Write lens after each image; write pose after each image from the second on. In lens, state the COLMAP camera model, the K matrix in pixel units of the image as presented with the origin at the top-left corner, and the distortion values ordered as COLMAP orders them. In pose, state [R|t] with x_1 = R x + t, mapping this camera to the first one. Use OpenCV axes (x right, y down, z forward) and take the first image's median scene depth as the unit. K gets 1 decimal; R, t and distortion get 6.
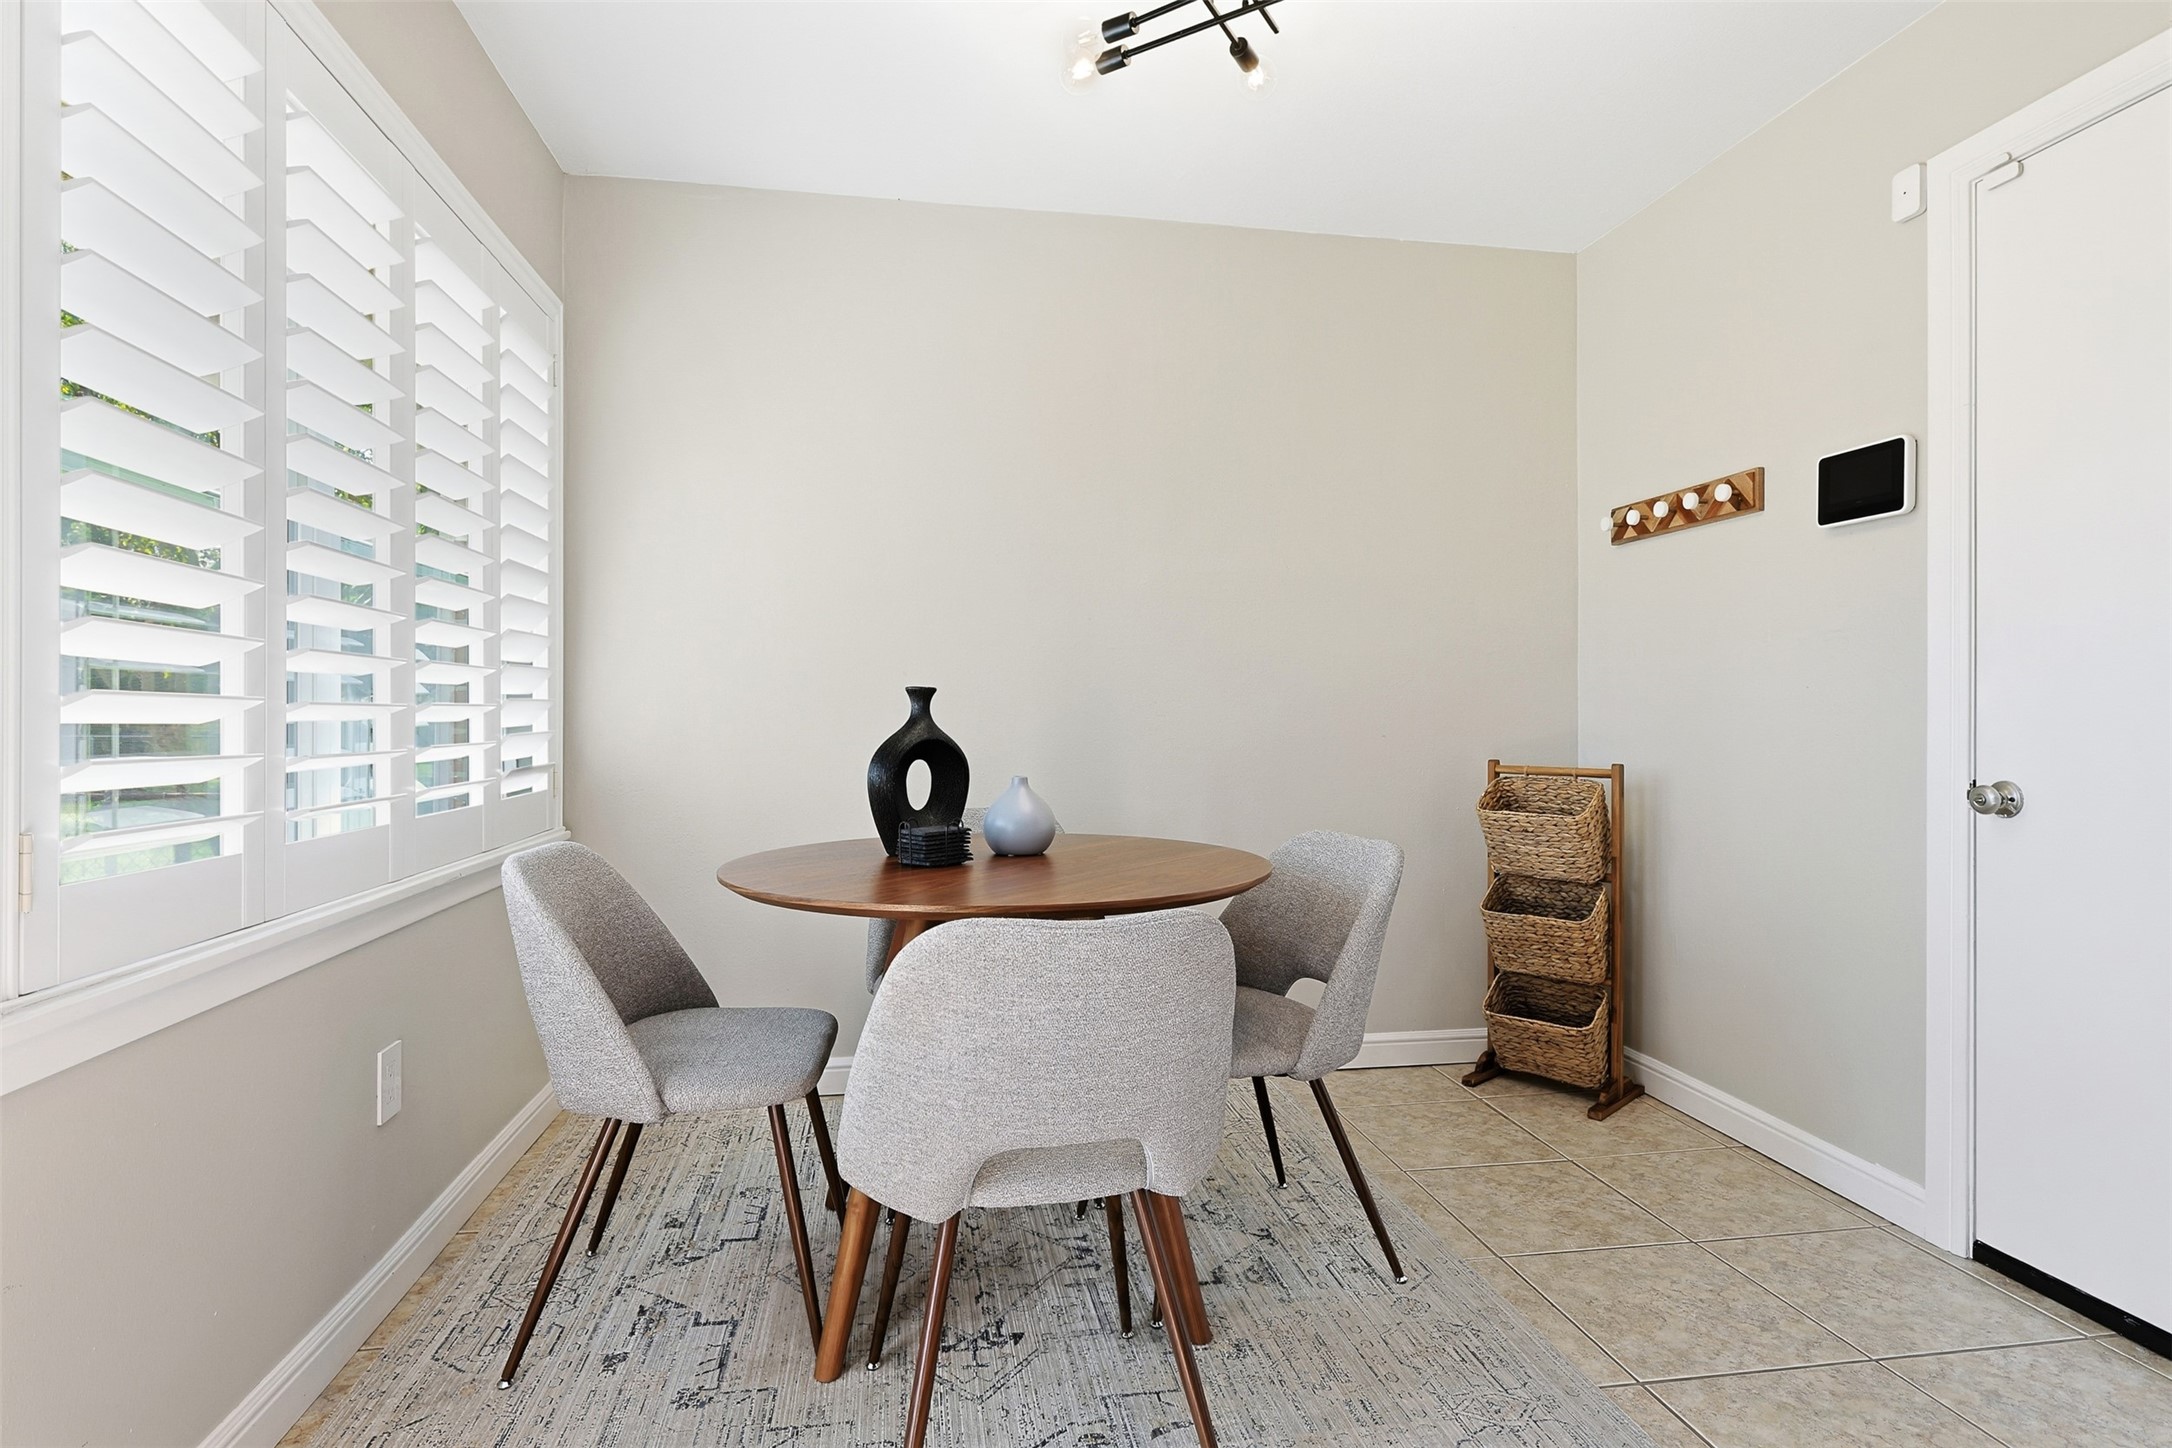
lens RADIAL K [[1086.8, 0, 1086.0], [0, 1086.8, 724.0], [0, 0, 1]] dist [0.000395, 0.000043]
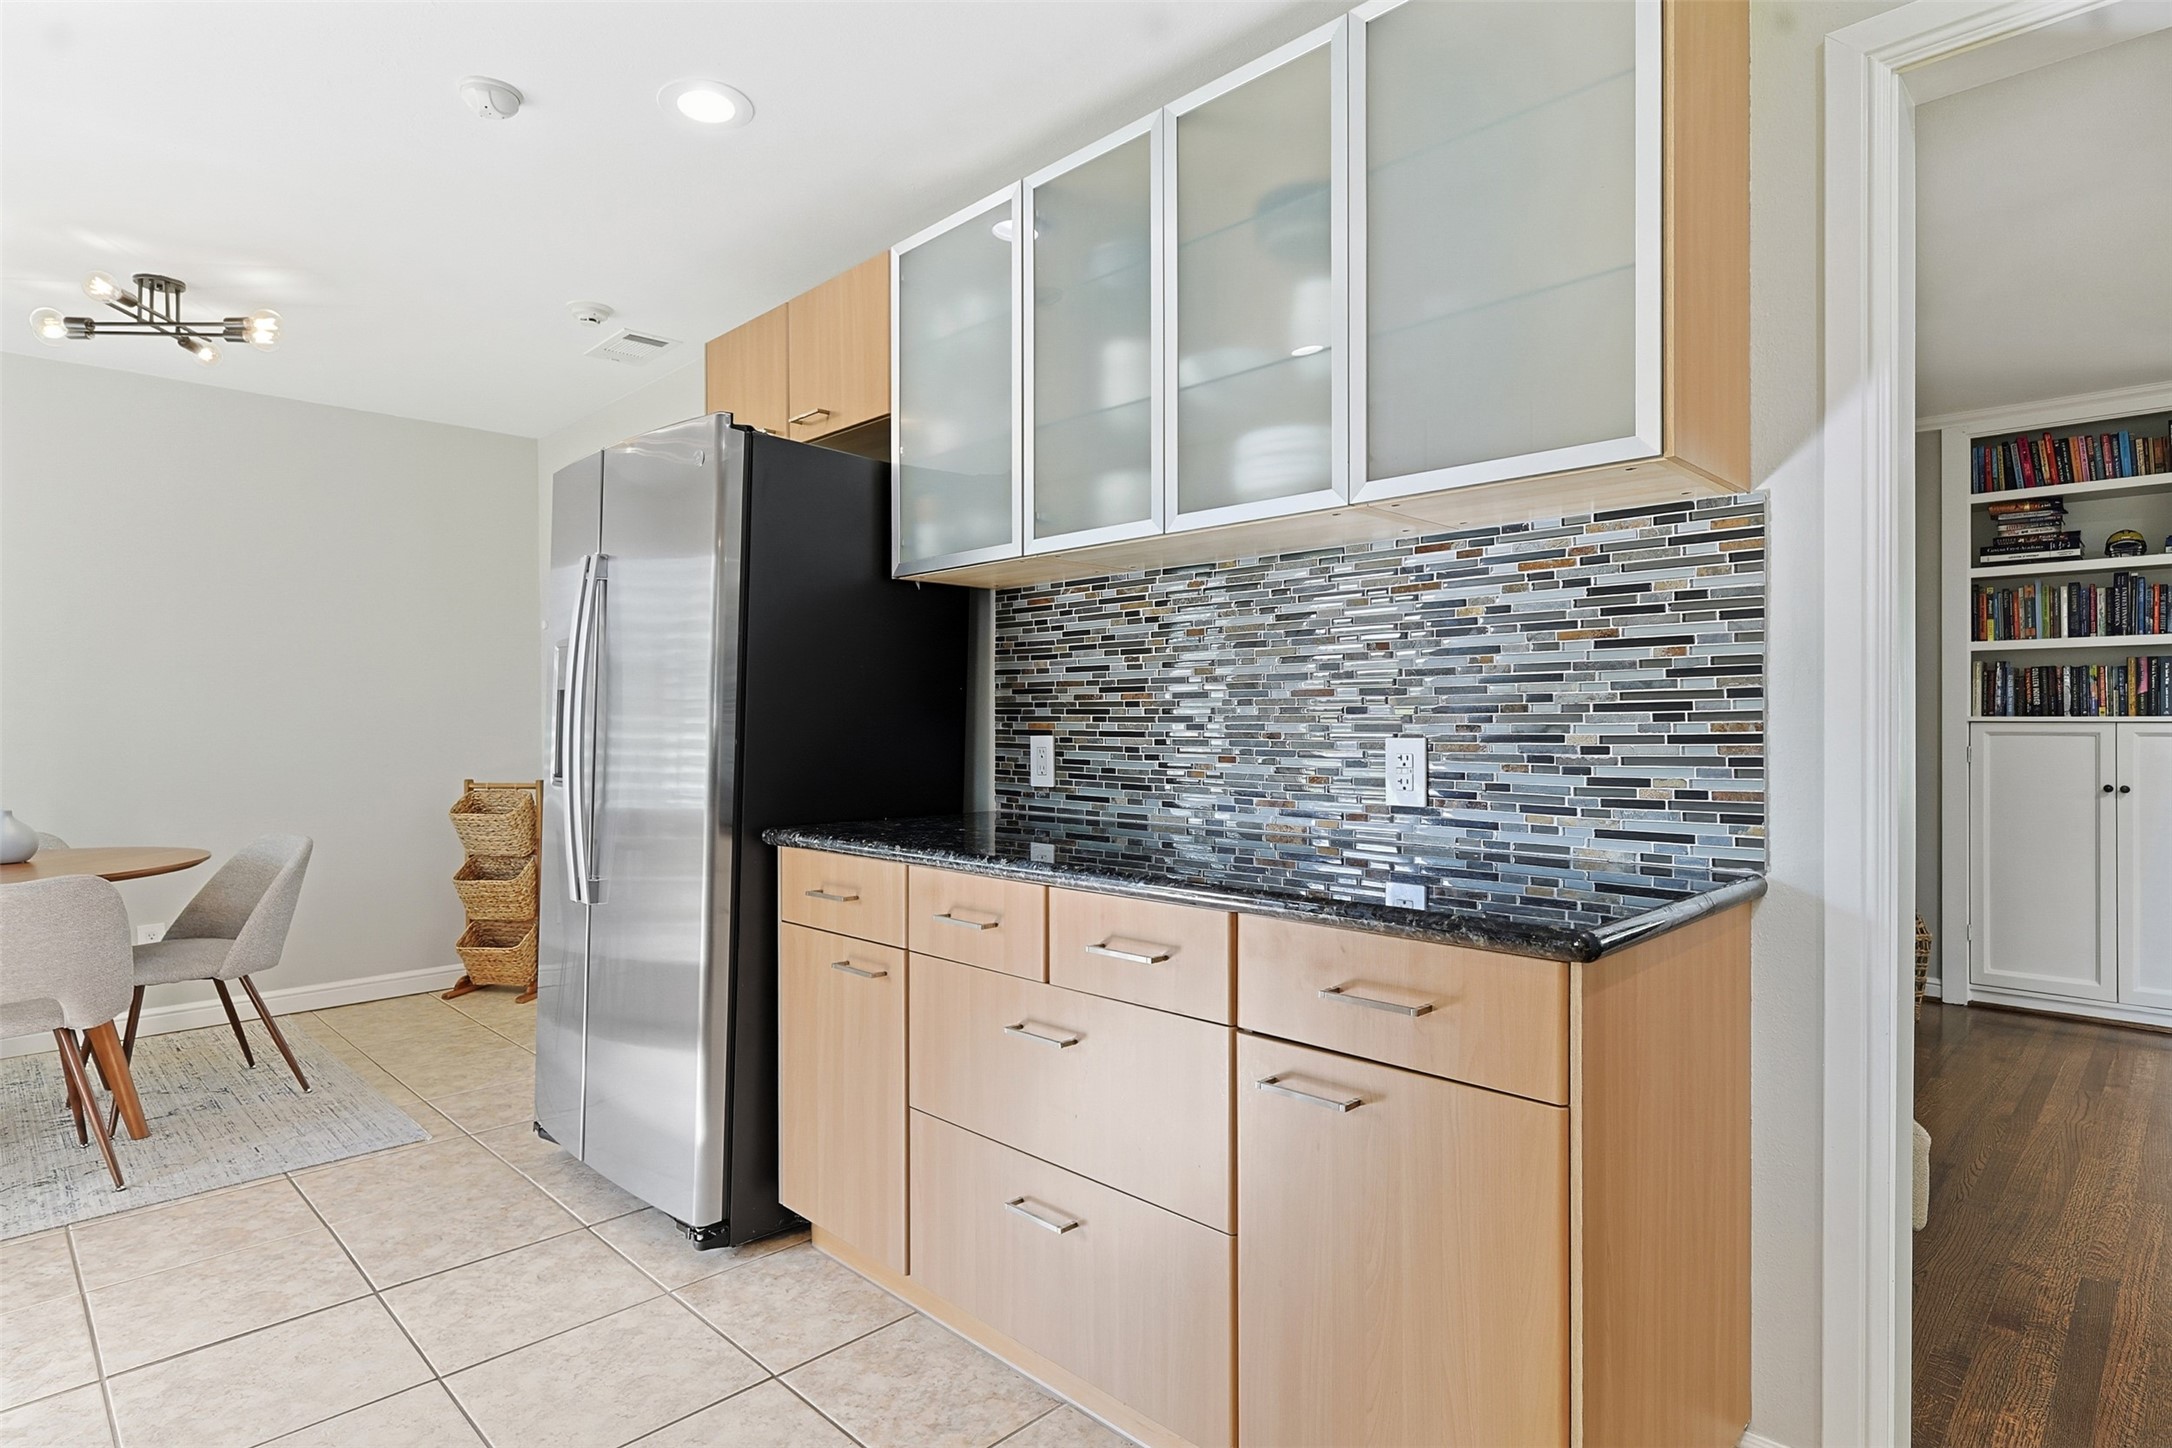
lens RADIAL K [[1128.1, 0, 1086.0], [0, 1128.1, 724.0], [0, 0, 1]] dist [-0.000293, -0.000013]
pose [[0.814526, -0.012596, 0.579990, 0.189469], [0.012923, 0.999910, 0.003568, -0.041667], [-0.579983, 0.004589, 0.814616, -0.831832]]
